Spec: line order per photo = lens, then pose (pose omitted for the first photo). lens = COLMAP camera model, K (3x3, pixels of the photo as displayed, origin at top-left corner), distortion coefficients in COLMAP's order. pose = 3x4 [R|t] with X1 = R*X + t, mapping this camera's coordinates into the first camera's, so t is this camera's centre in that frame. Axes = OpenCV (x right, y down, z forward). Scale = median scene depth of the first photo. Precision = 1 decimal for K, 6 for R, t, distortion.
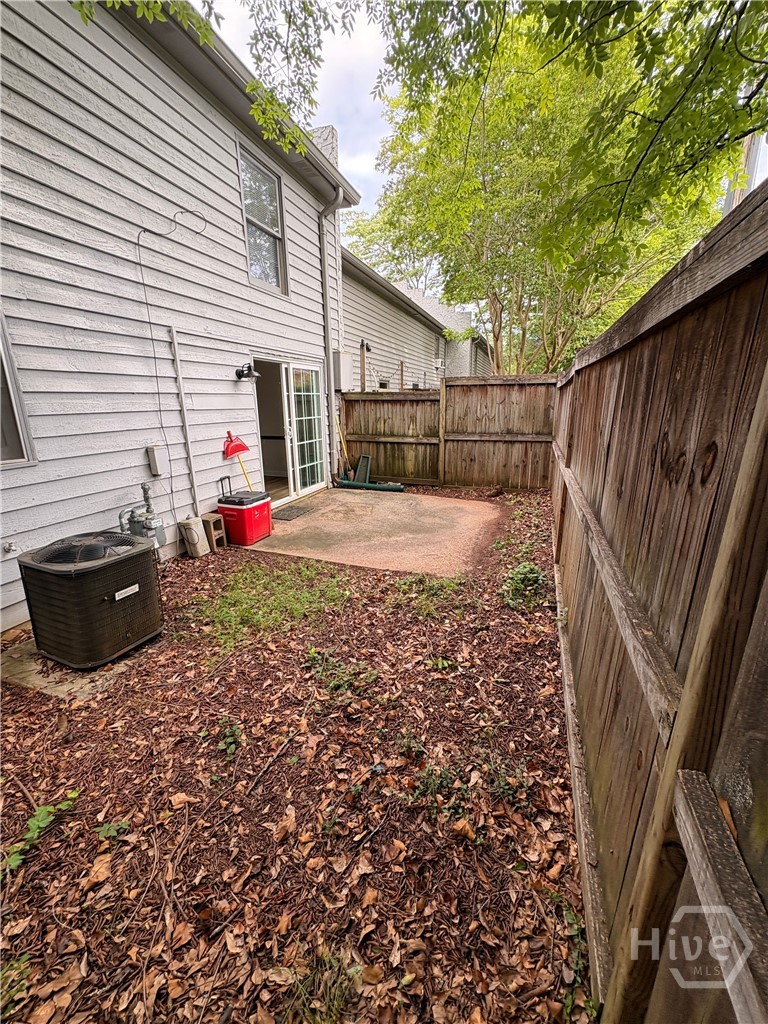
lens RADIAL K [[410.5, 0, 382.9], [0, 410.5, 516.3], [0, 0, 1]] dist [0.000784, 0.000079]
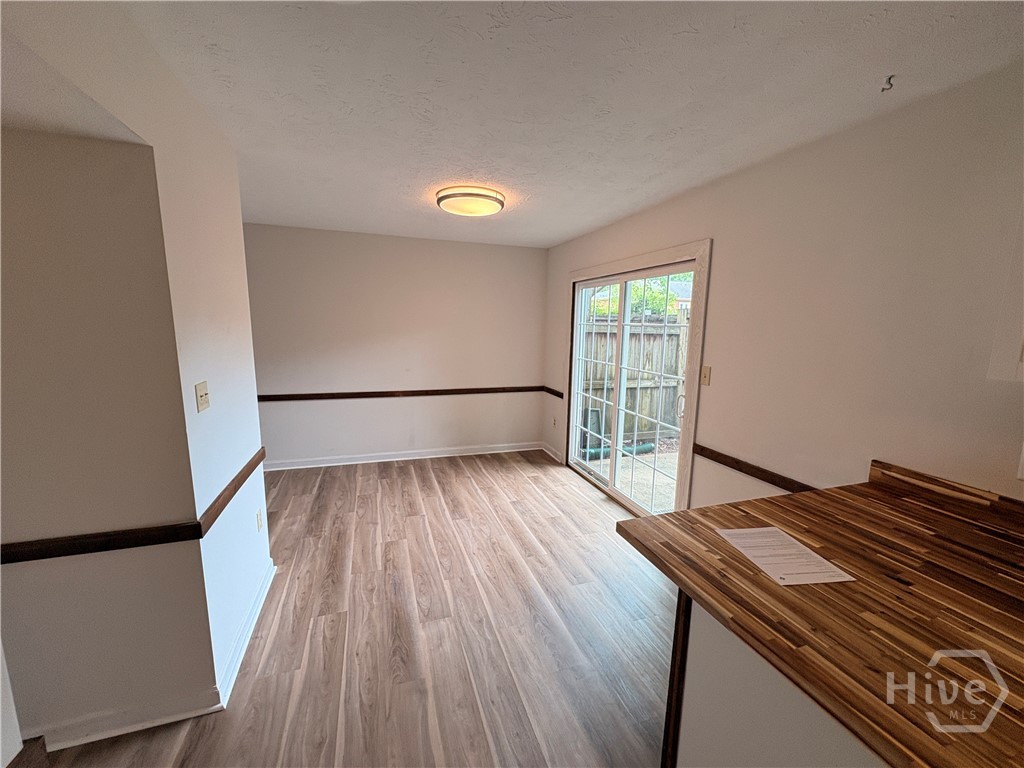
lens RADIAL K [[410.5, 0, 512.1], [0, 410.5, 386.1], [0, 0, 1]] dist [0.000784, 0.000079]
pose [[0.781796, -0.073477, 0.619190, -0.634655], [0.147972, 0.986528, -0.069763, -0.169597], [-0.605722, 0.146163, 0.782136, 0.560032]]
